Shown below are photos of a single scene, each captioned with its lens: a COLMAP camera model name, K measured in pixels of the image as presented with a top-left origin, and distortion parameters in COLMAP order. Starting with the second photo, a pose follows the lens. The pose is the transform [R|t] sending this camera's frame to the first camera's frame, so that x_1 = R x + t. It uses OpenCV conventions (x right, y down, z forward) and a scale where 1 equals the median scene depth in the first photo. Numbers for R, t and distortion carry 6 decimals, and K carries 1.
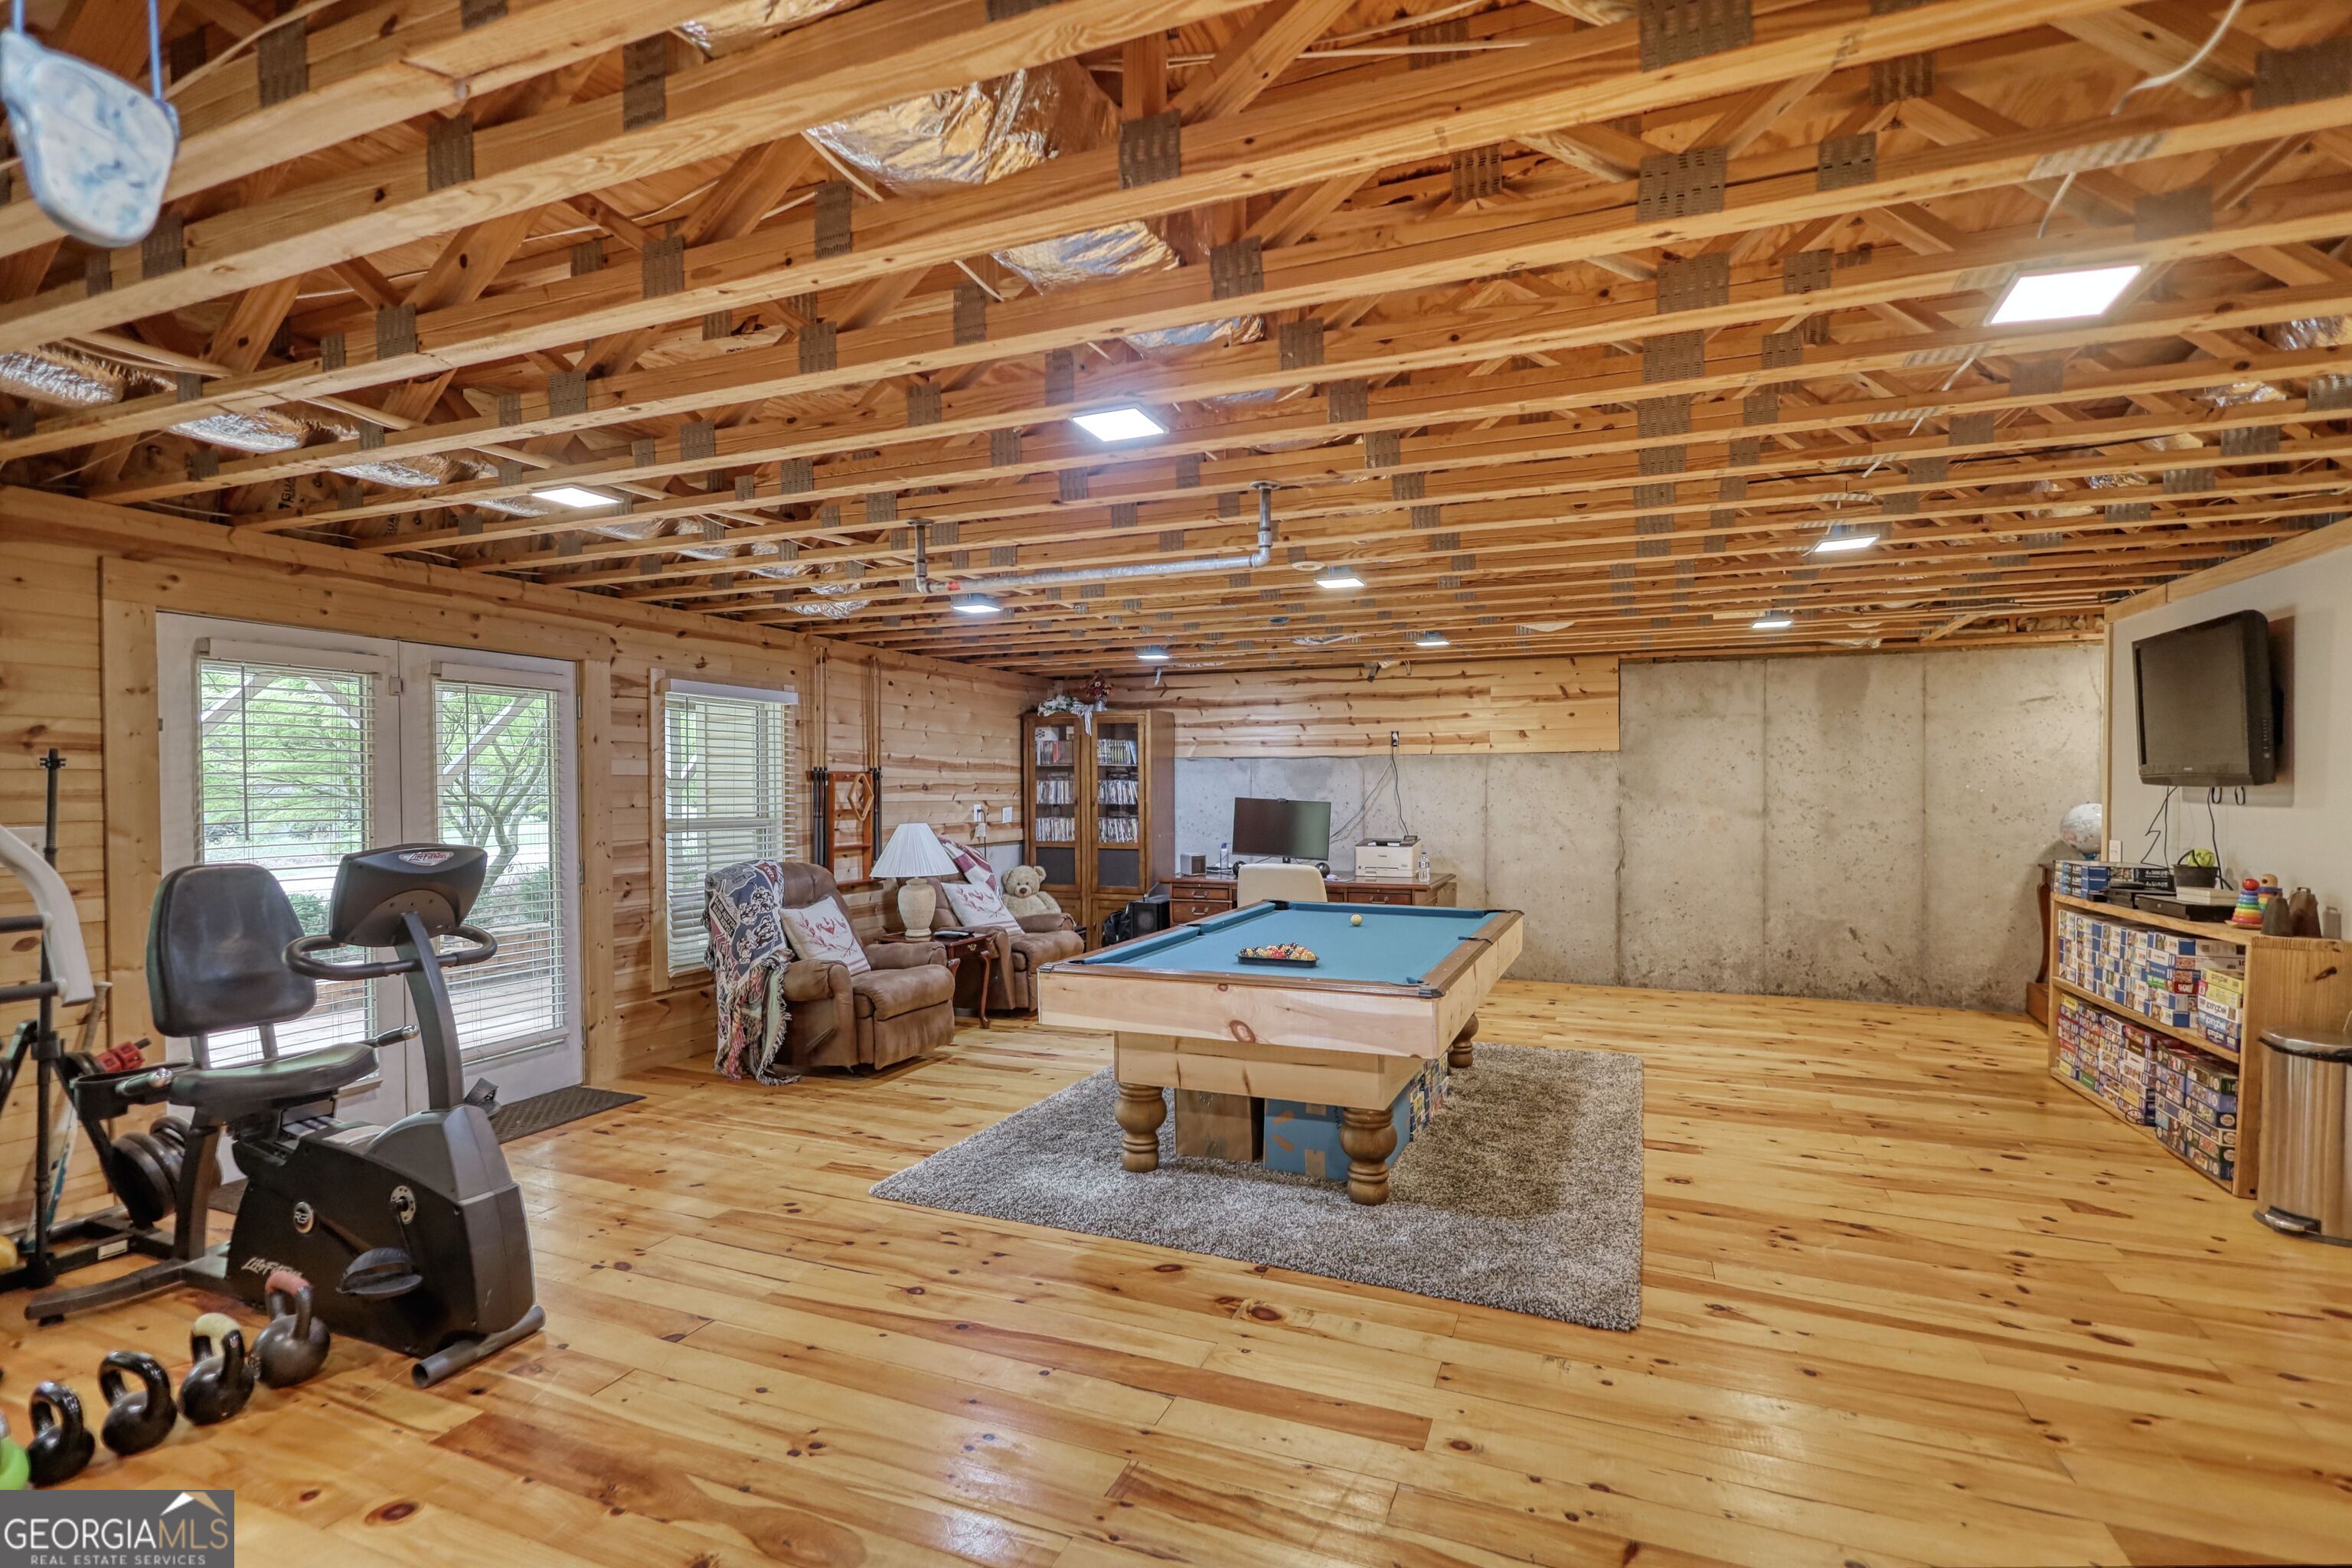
lens RADIAL K [[1100.3, 0, 1167.7], [0, 1100.3, 790.0], [0, 0, 1]] dist [0.002918, -0.001917]
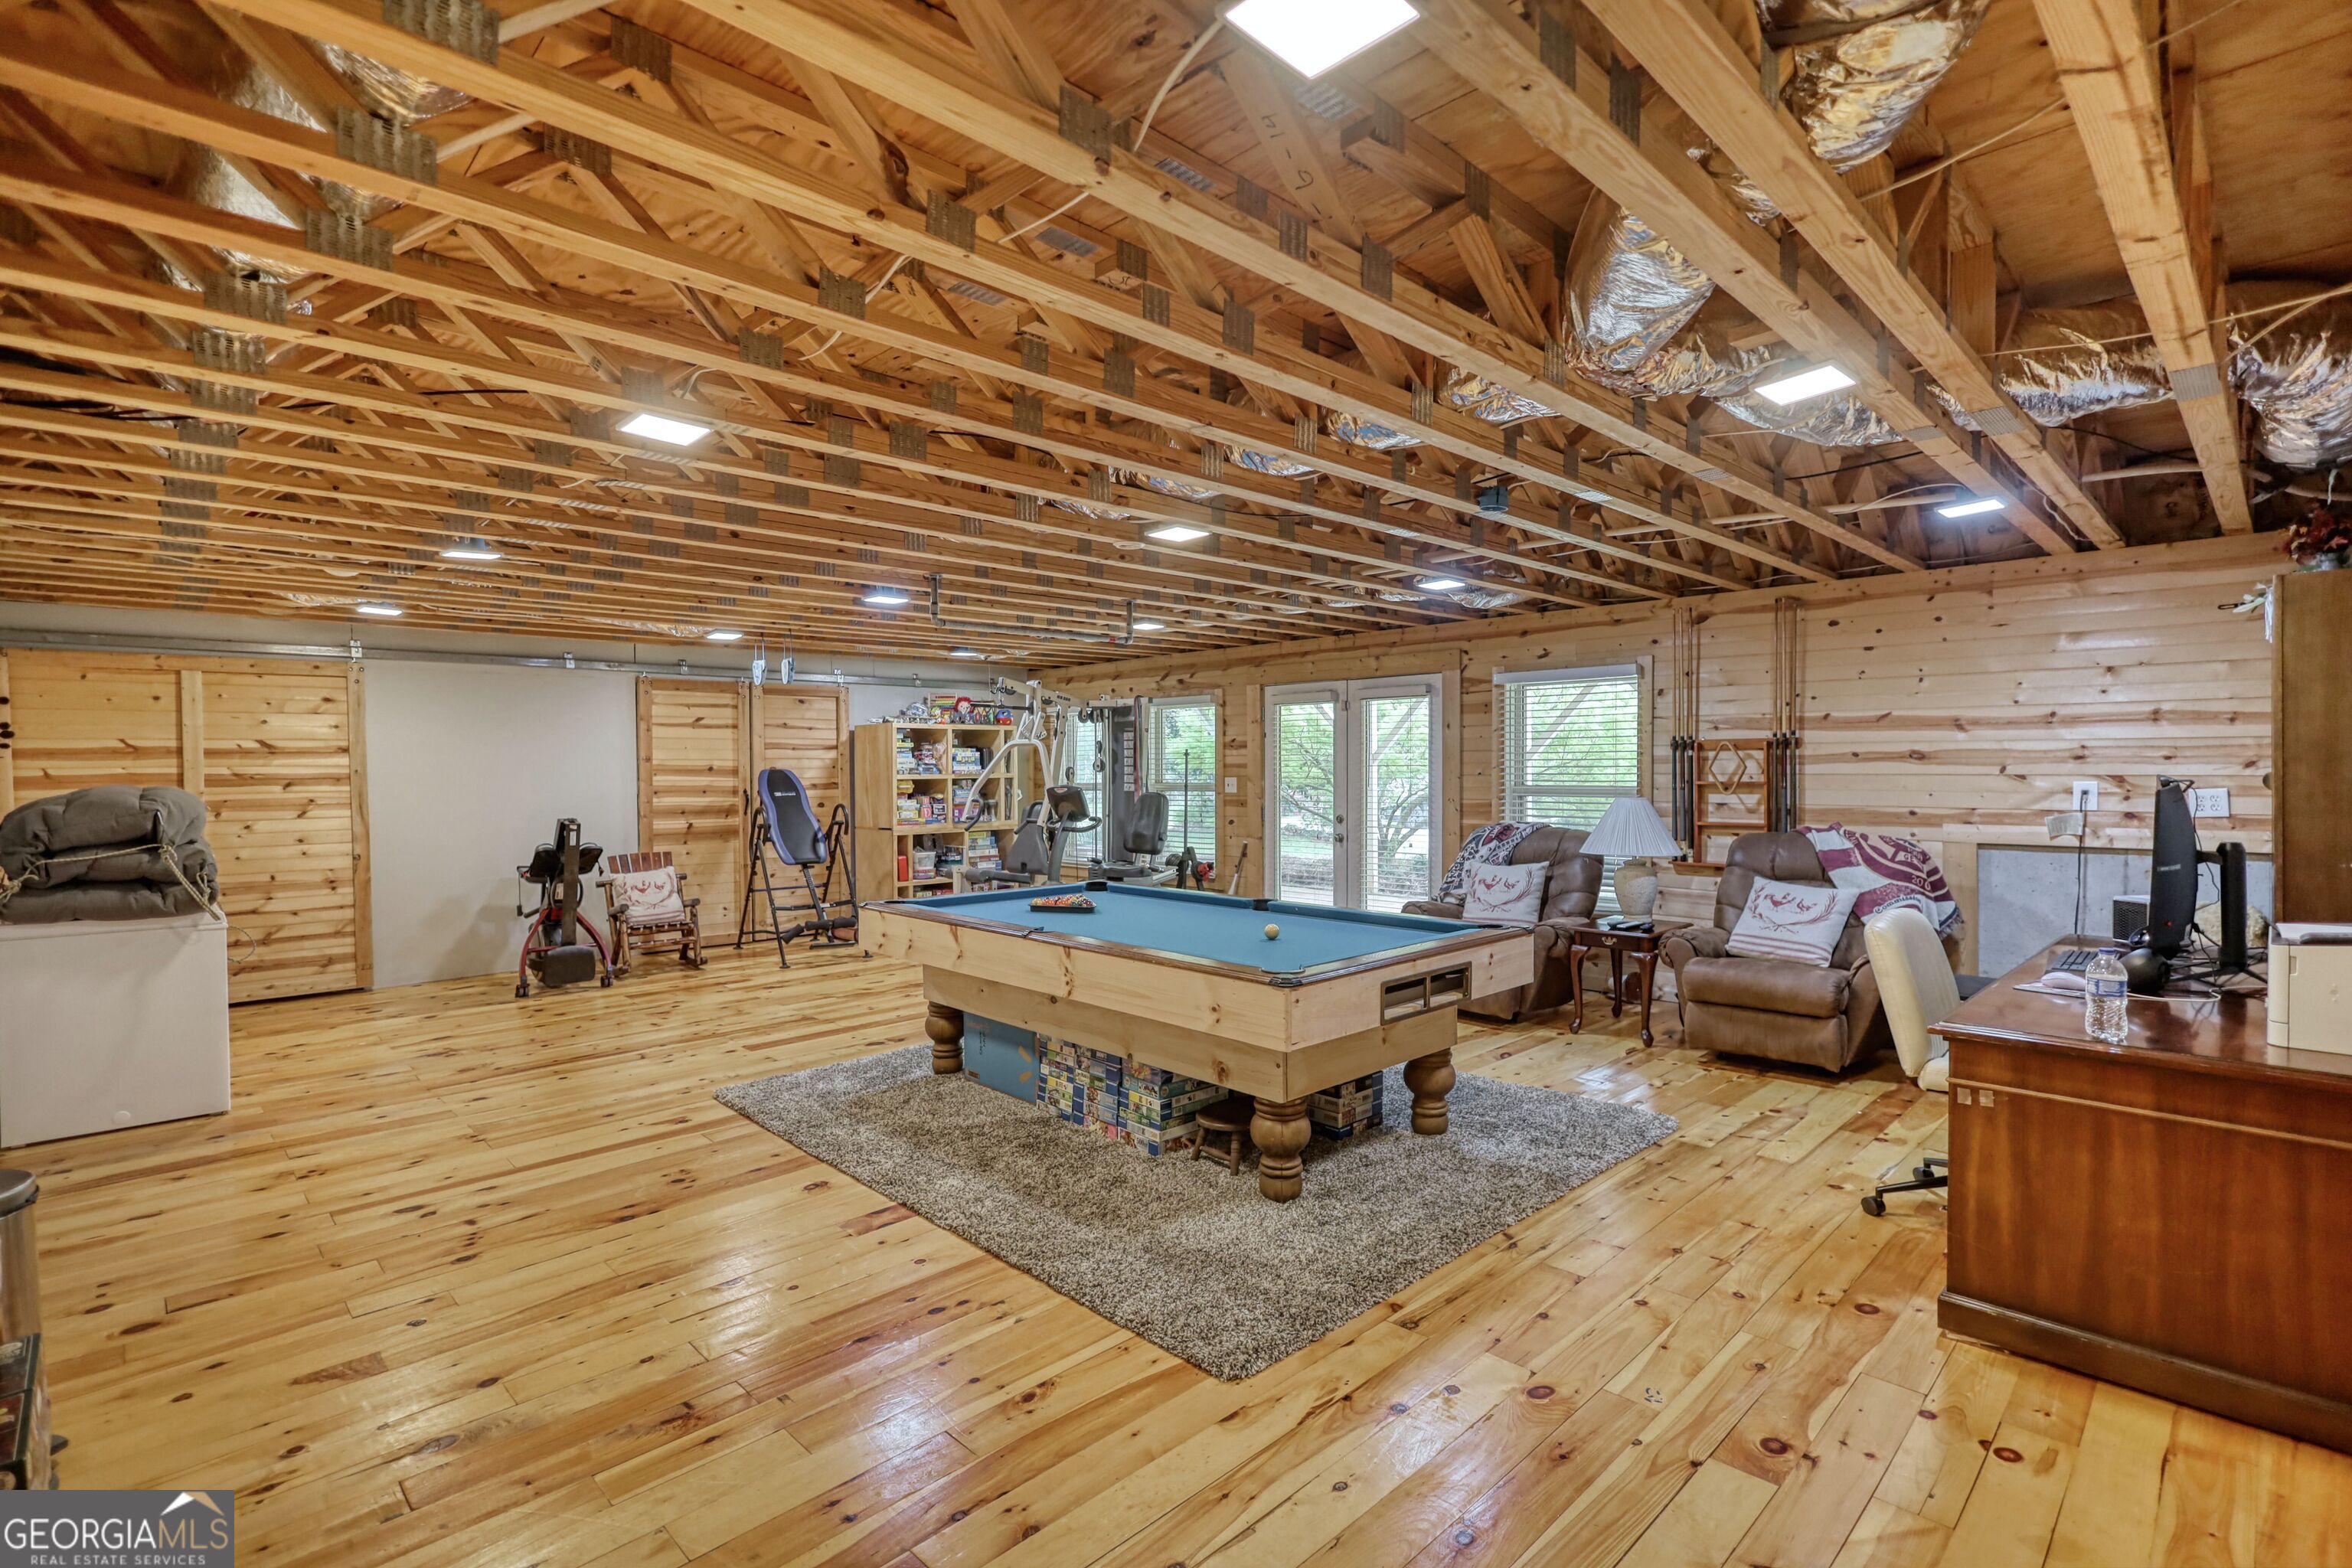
lens RADIAL K [[1100.3, 0, 1211.7], [0, 1100.3, 770.0], [0, 0, 1]] dist [0.002918, -0.001917]
pose [[-0.376373, 0.009005, -0.926425, 0.787533], [0.006615, 0.999953, 0.007032, -0.001411], [0.926445, -0.003482, -0.376415, 1.093513]]
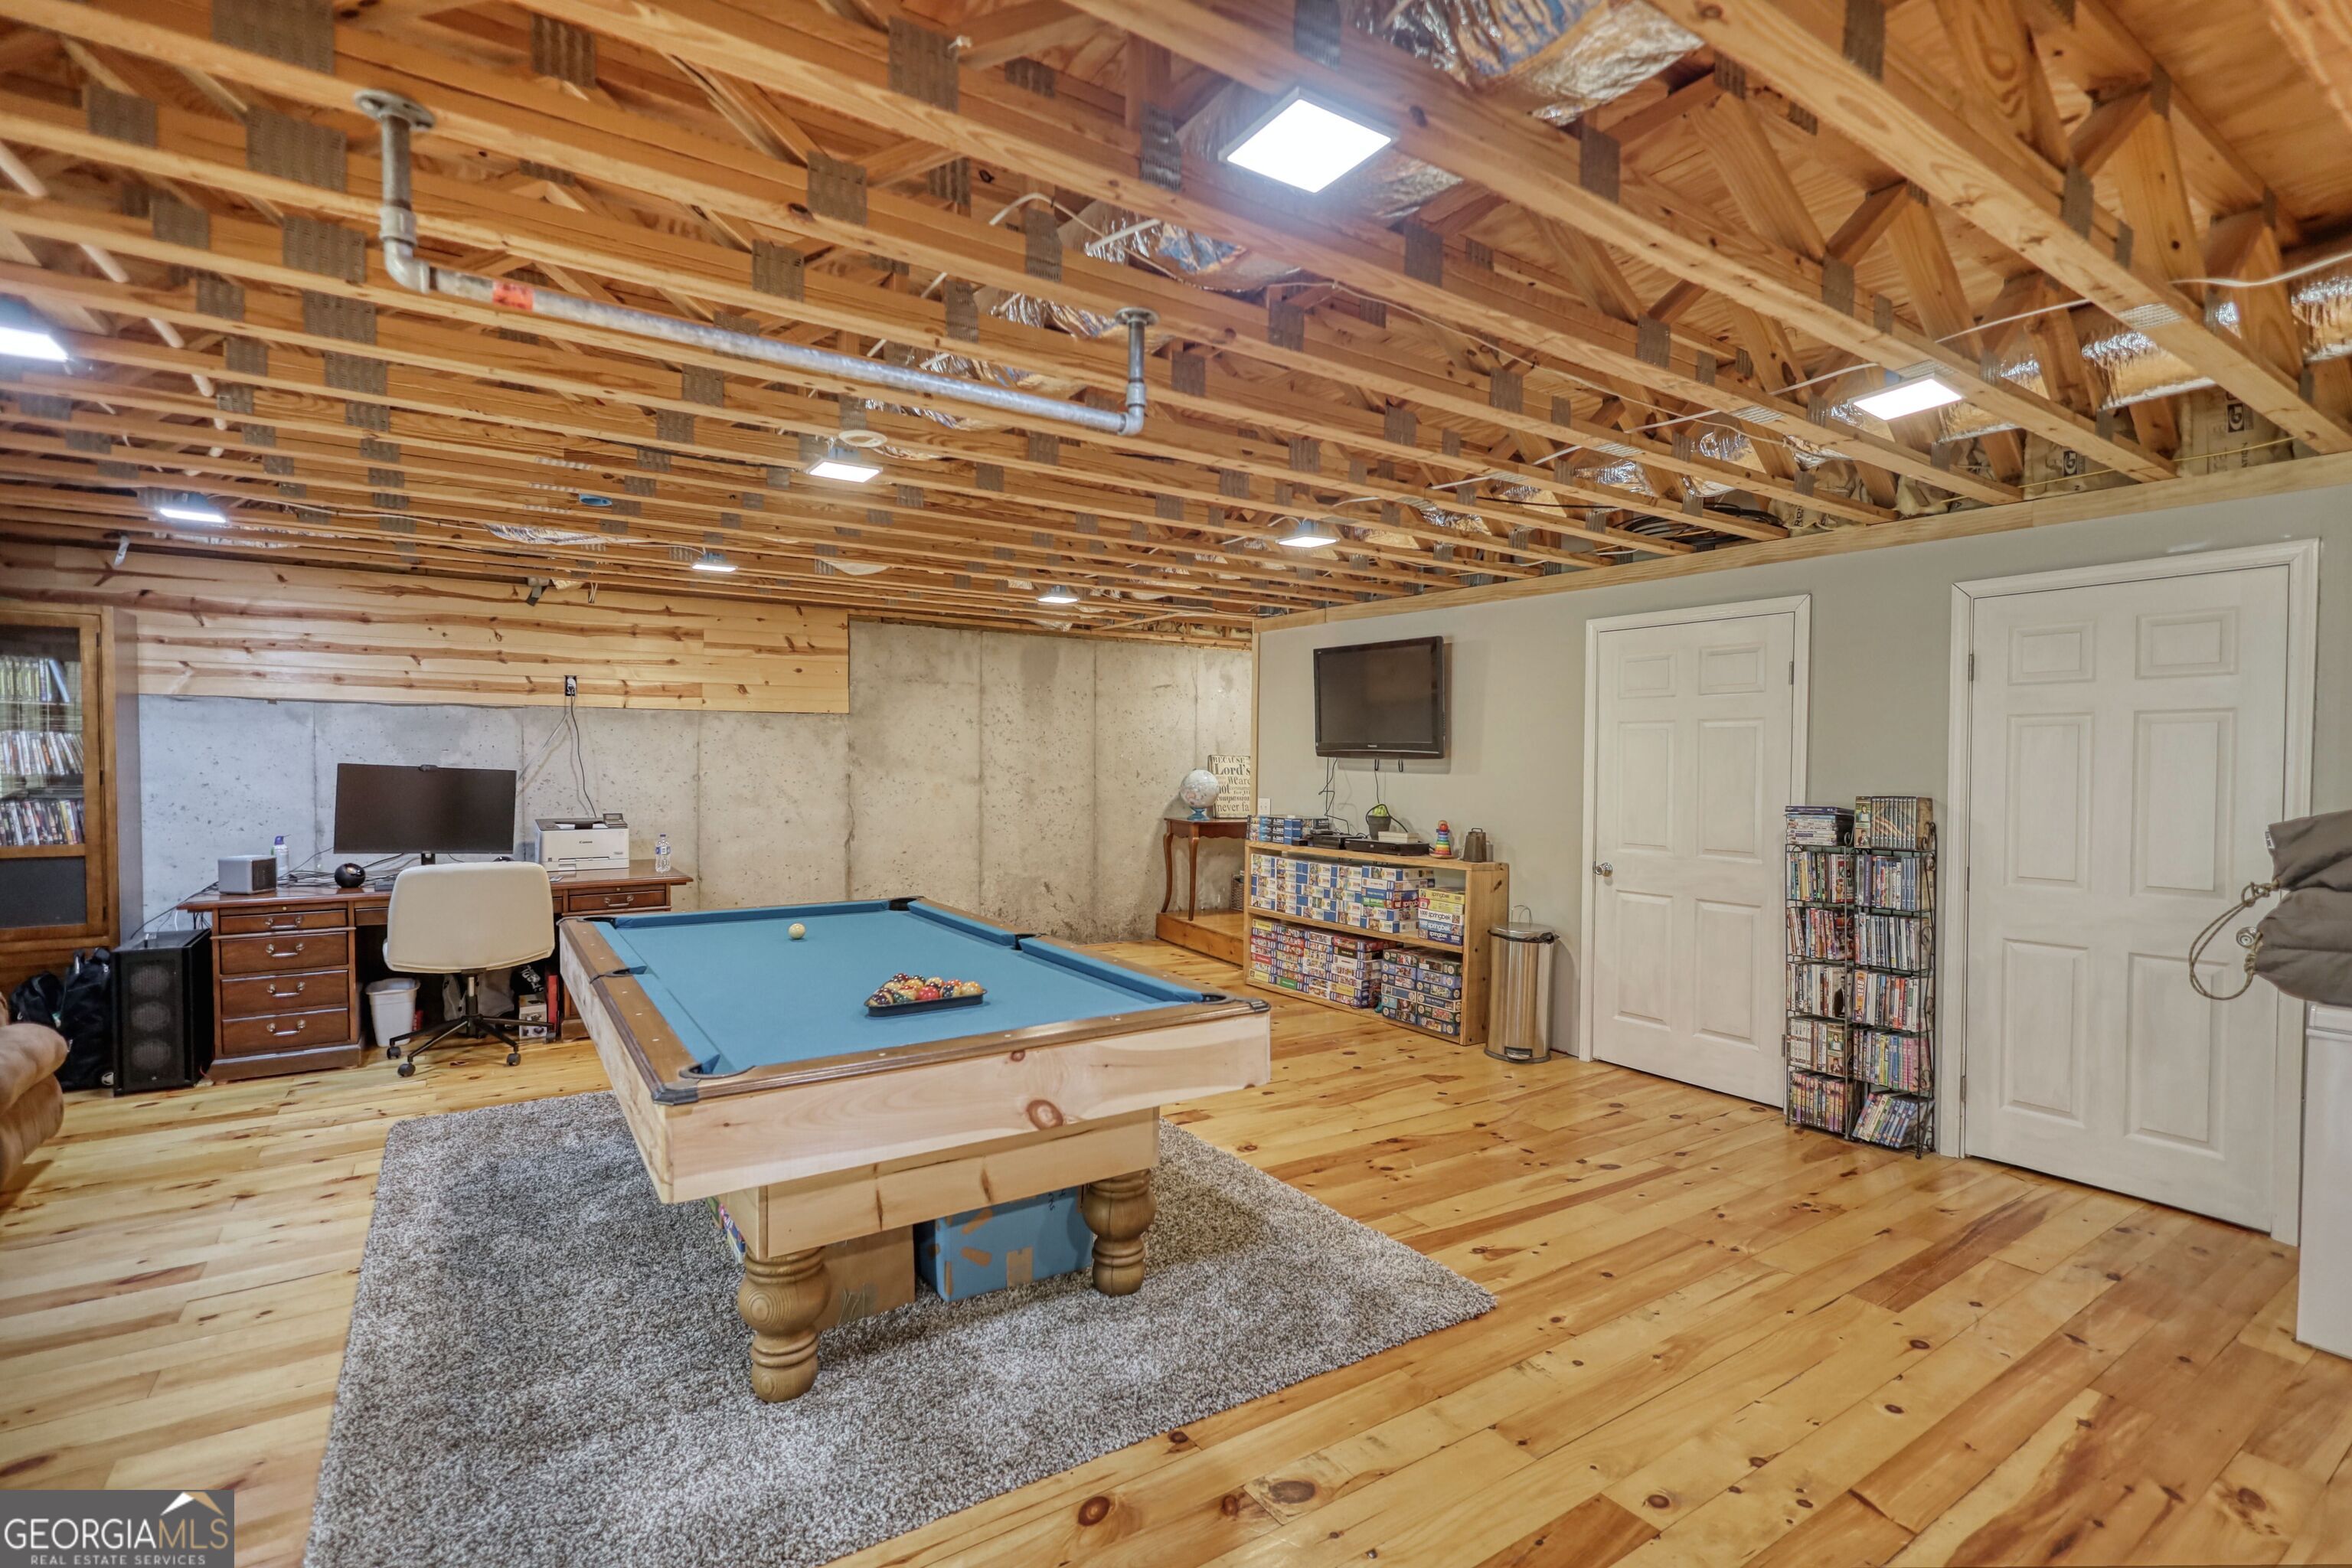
lens RADIAL K [[1100.3, 0, 1188.4], [0, 1100.3, 786.9], [0, 0, 1]] dist [0.002918, -0.001917]
pose [[0.552346, -0.016275, 0.833456, -0.263894], [-0.009140, 0.999631, 0.025577, -0.000638], [-0.833565, -0.021745, 0.551993, 0.326912]]
